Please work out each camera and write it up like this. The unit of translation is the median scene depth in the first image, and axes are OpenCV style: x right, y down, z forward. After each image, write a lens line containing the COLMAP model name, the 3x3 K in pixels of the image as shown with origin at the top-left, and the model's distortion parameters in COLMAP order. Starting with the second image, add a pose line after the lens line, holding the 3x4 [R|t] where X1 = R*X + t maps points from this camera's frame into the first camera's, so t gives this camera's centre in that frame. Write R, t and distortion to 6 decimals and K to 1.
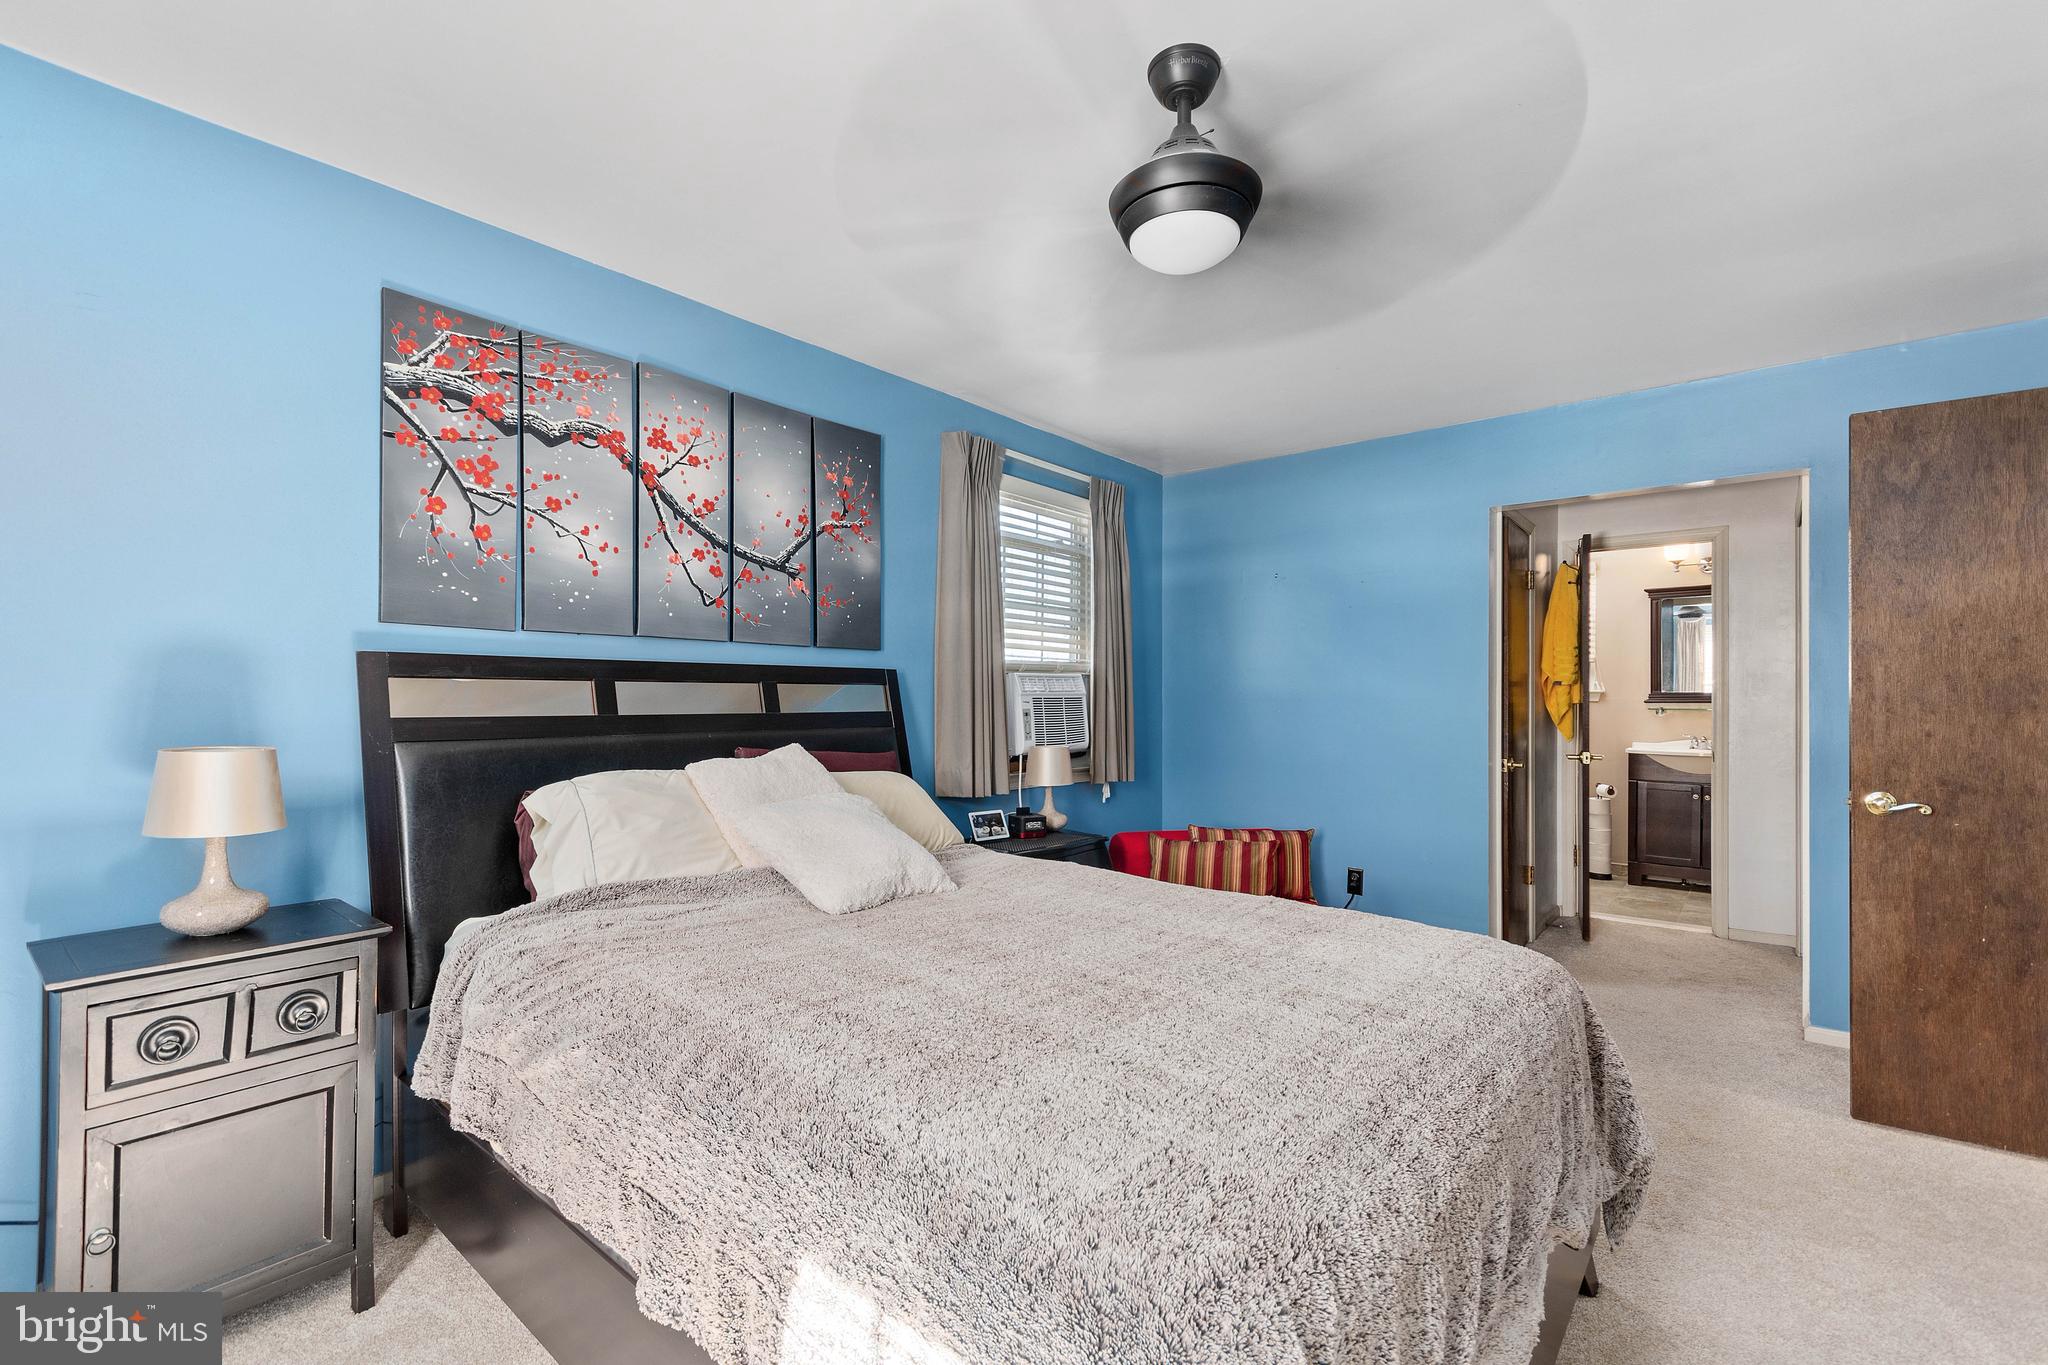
lens RADIAL K [[910.6, 0, 1015.2], [0, 910.6, 692.0], [0, 0, 1]] dist [0.009951, -0.000129]
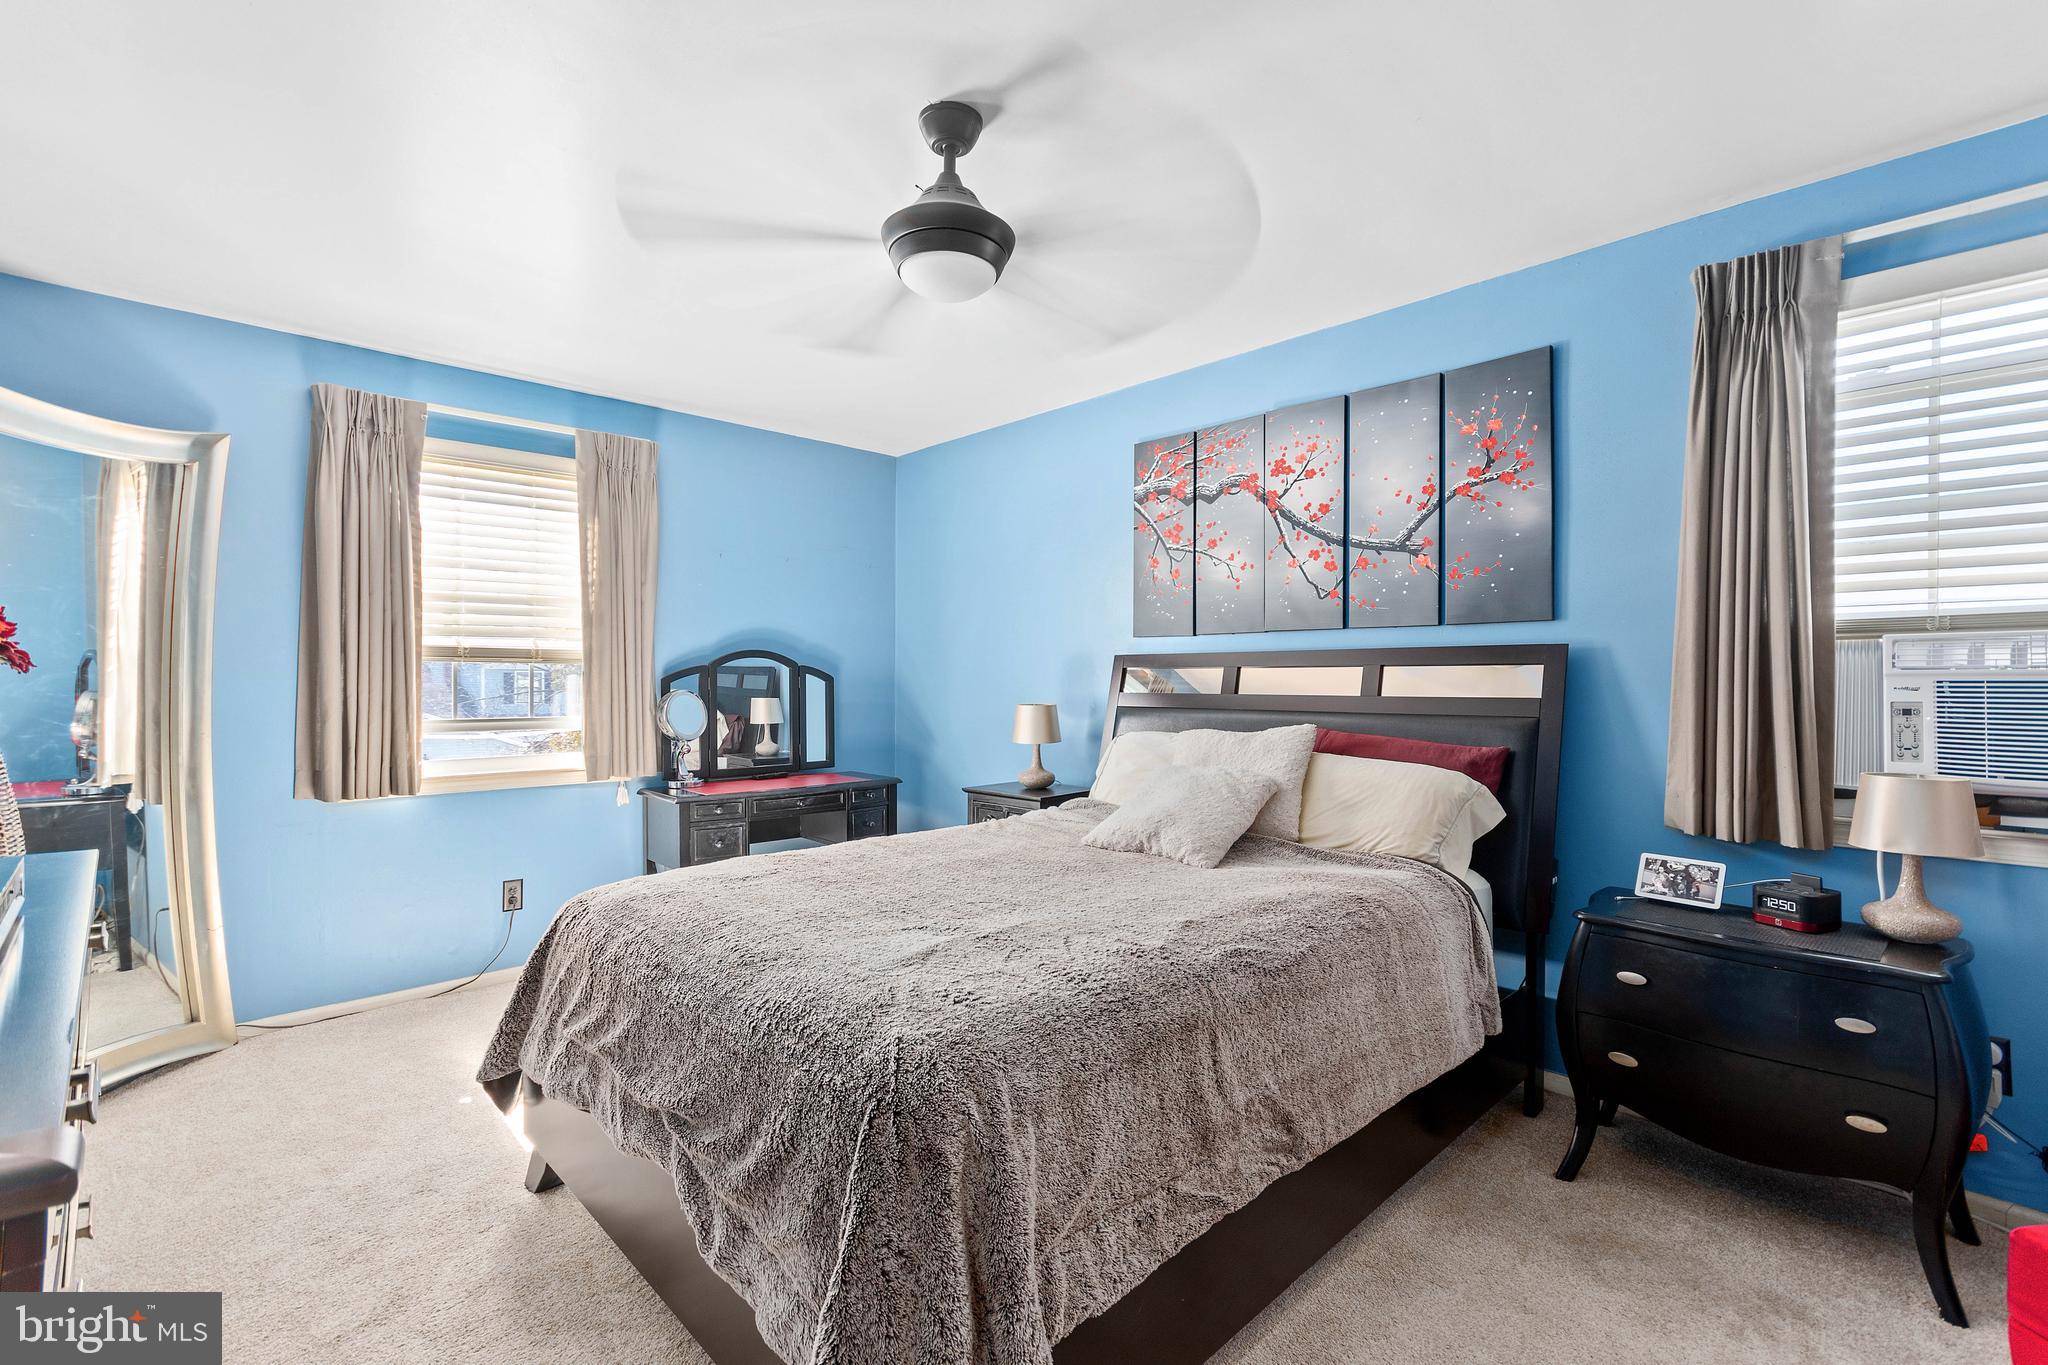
lens RADIAL K [[927.1, 0, 1028.4], [0, 927.1, 688.5], [0, 0, 1]] dist [-0.000548, 0.001005]
pose [[-0.120831, 0.005676, -0.992657, 0.849064], [0.002515, 0.999982, 0.005412, 0.008723], [0.992670, -0.001843, -0.120843, 0.793820]]
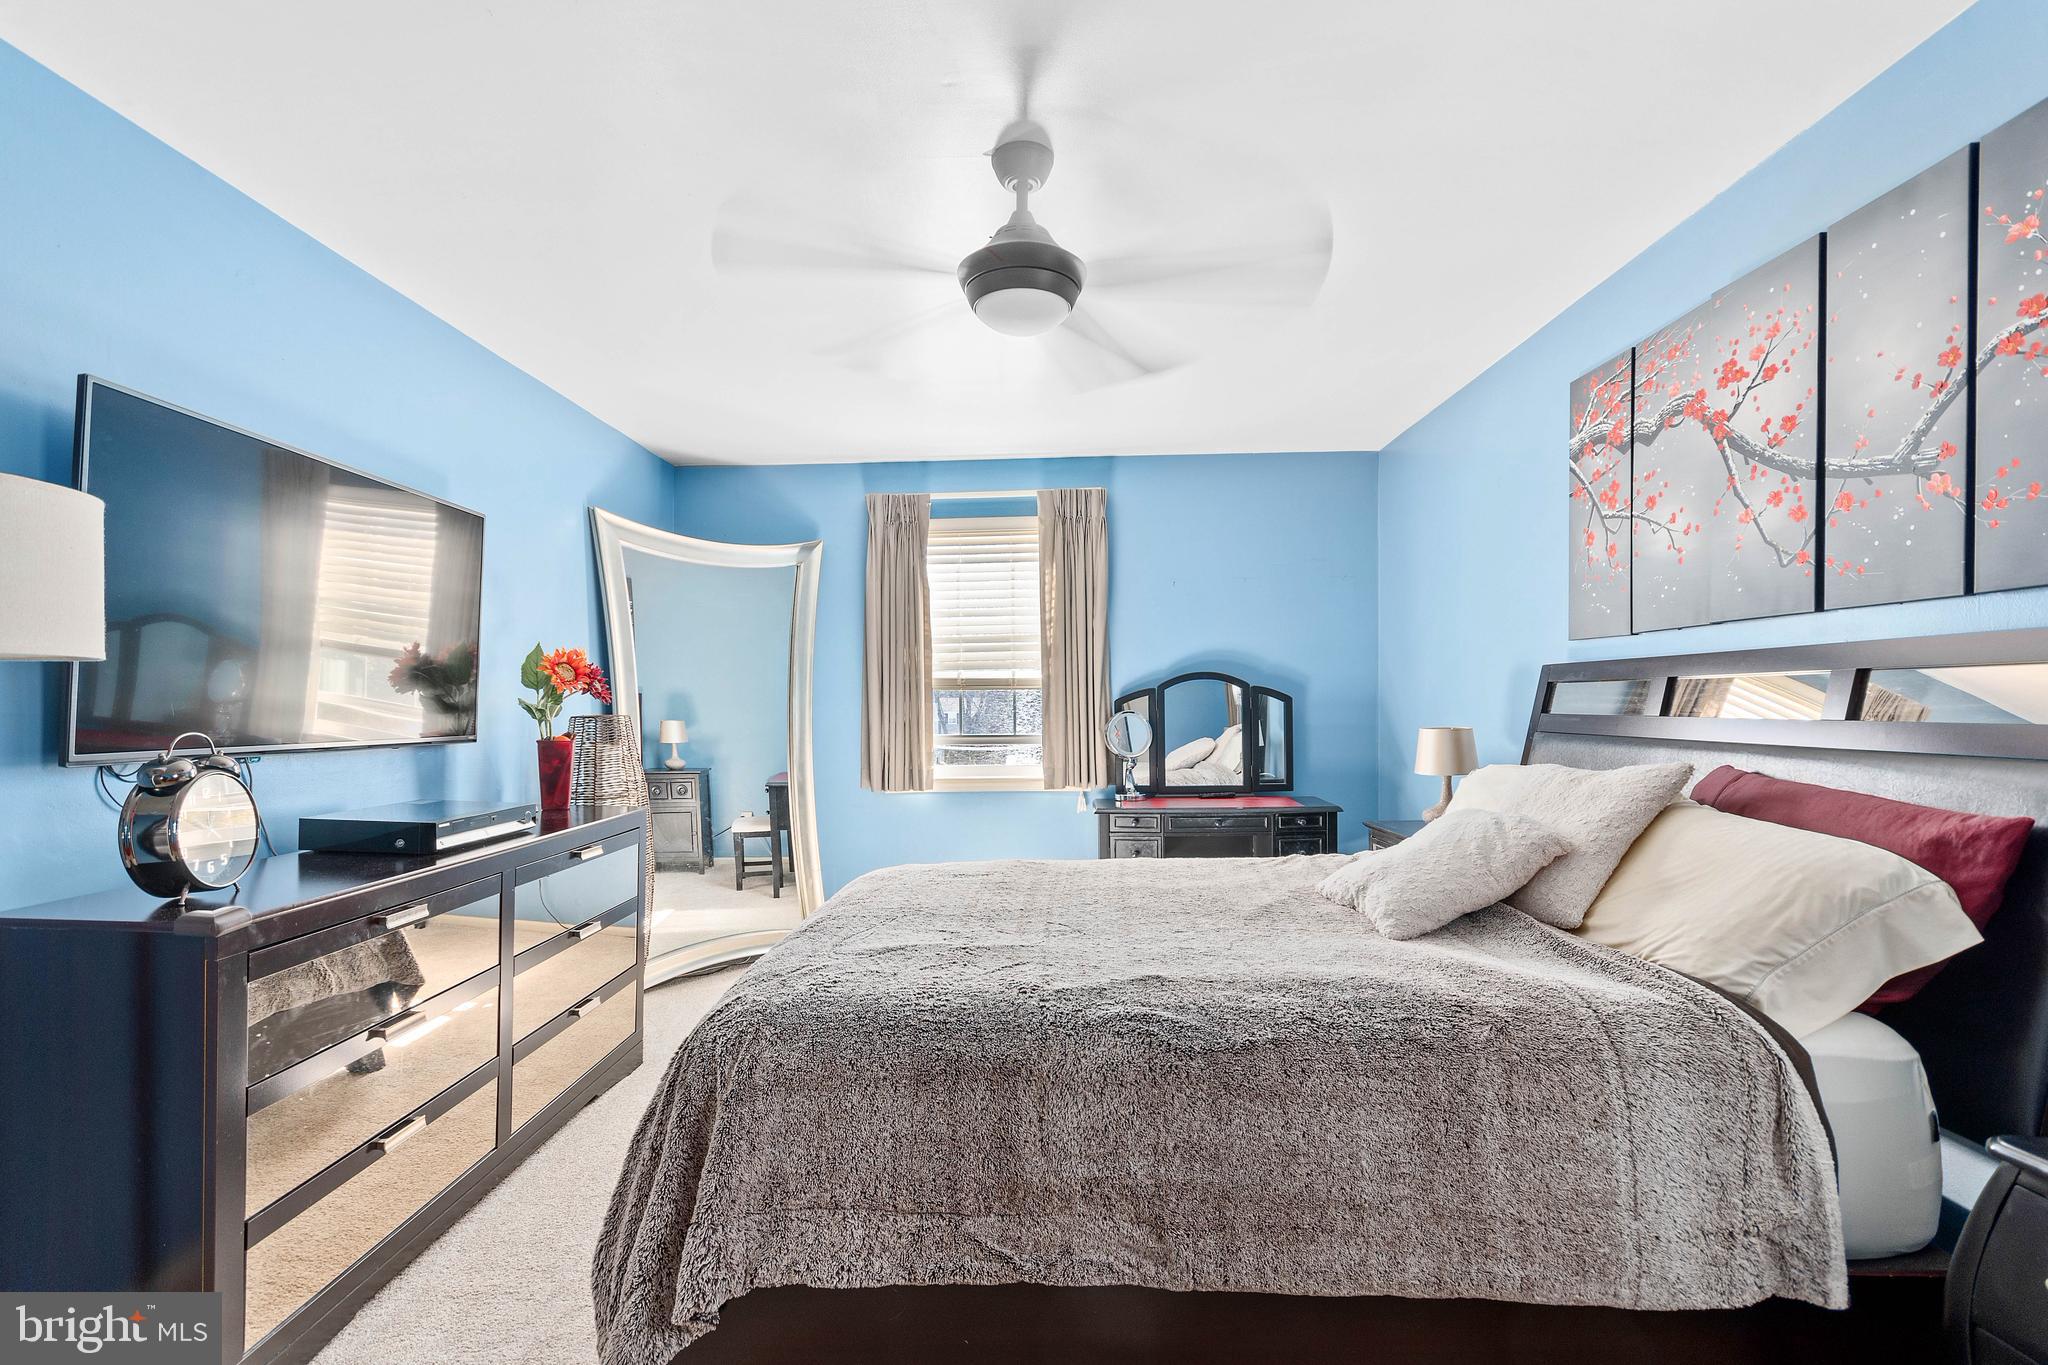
lens RADIAL K [[933.3, 0, 991.4], [0, 933.3, 725.4], [0, 0, 1]] dist [-0.000842, -0.000755]
pose [[-0.802311, 0.018162, -0.596629, 0.604408], [0.009420, 0.999798, 0.017768, 0.010670], [0.596831, 0.008635, -0.802320, 1.236733]]
